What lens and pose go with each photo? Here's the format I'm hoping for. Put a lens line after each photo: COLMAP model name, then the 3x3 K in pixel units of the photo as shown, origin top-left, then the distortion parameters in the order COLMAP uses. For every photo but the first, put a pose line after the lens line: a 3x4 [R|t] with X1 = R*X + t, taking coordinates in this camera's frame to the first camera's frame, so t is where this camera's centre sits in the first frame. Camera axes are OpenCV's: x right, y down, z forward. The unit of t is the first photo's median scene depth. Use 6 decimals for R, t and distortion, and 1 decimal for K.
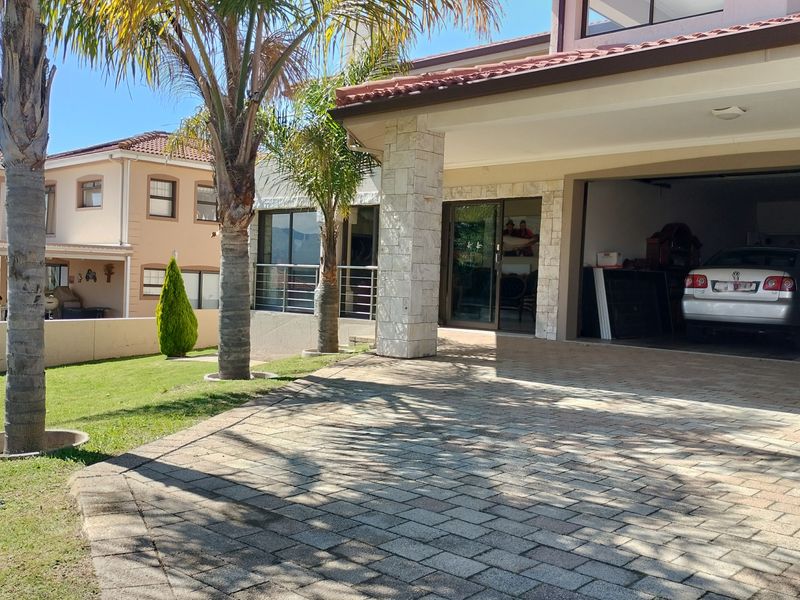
lens RADIAL K [[748.9, 0, 400.0], [0, 748.9, 300.0], [0, 0, 1]] dist [-0.025648, -0.027509]
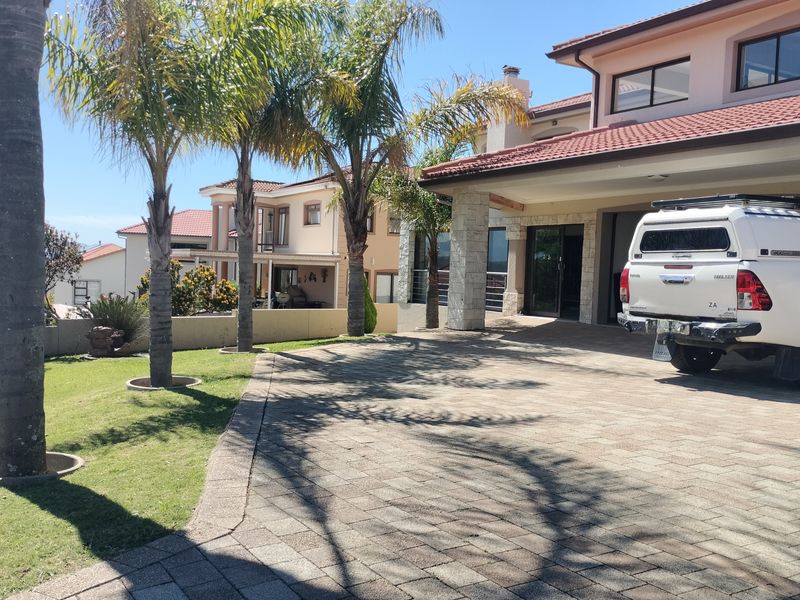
lens RADIAL K [[748.9, 0, 400.0], [0, 748.9, 300.0], [0, 0, 1]] dist [-0.025648, -0.027509]
pose [[0.954229, 0.008625, -0.298953, 0.272497], [-0.008301, 0.999963, 0.002352, 0.006678], [0.298962, 0.000237, 0.954265, -0.455193]]
